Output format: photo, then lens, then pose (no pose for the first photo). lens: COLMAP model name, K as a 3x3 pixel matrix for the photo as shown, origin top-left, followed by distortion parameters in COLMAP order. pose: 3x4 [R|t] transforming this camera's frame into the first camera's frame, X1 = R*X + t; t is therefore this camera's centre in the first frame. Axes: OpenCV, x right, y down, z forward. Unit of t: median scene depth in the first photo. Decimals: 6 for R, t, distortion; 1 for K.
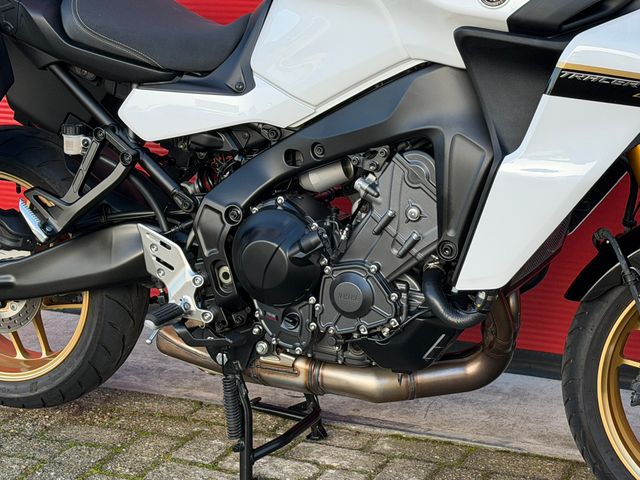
lens RADIAL K [[1369.5, 0, 304.7], [0, 1369.5, 230.9], [0, 0, 1]] dist [0.145793, 0.000000]
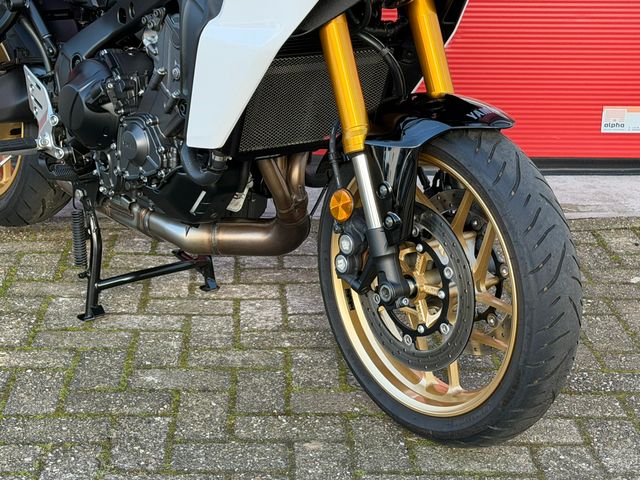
lens RADIAL K [[1337.5, 0, 318.1], [0, 1337.5, 244.4], [0, 0, 1]] dist [0.153842, 0.000000]
pose [[0.916807, 0.151382, -0.369524, 0.547161], [-0.127989, 0.987937, 0.087178, 0.012898], [0.378263, -0.032630, 0.925123, 0.058375]]
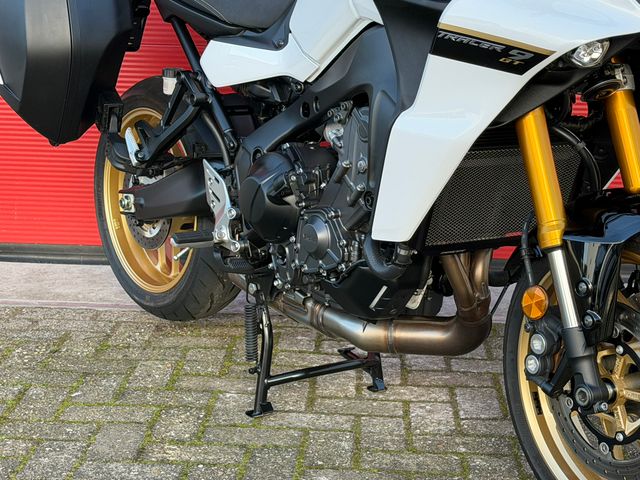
lens RADIAL K [[1337.5, 0, 321.8], [0, 1337.5, 241.3], [0, 0, 1]] dist [0.153842, 0.000000]
pose [[0.875775, 0.139375, -0.462161, 0.499865], [-0.149828, 0.988610, 0.014220, 0.032342], [0.458878, 0.056792, 0.886682, 0.064017]]
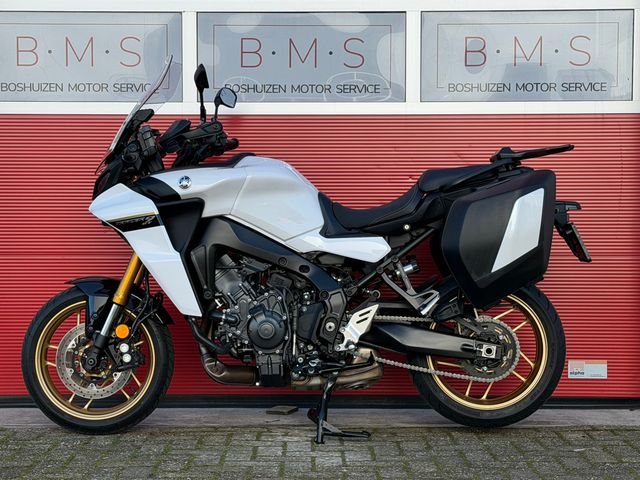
lens RADIAL K [[1337.5, 0, 315.4], [0, 1337.5, 243.0], [0, 0, 1]] dist [0.153842, 0.000000]
pose [[0.894830, 0.026718, -0.445608, 0.870603], [-0.123152, 0.974246, -0.188888, 0.238519], [0.429085, 0.223900, 0.875074, -0.558550]]
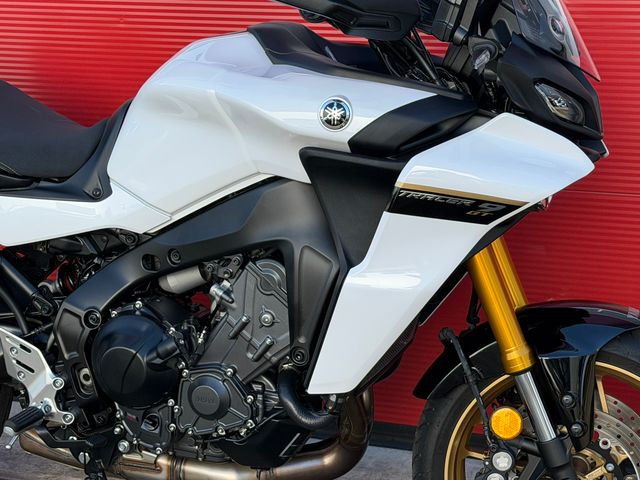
lens RADIAL K [[1369.5, 0, 321.2], [0, 1369.5, 243.7], [0, 0, 1]] dist [0.145793, 0.000000]
pose [[0.995960, -0.017160, 0.088142, 0.027732], [0.017287, 0.999850, -0.000683, -0.063275], [-0.088117, 0.002204, 0.996108, -0.032694]]
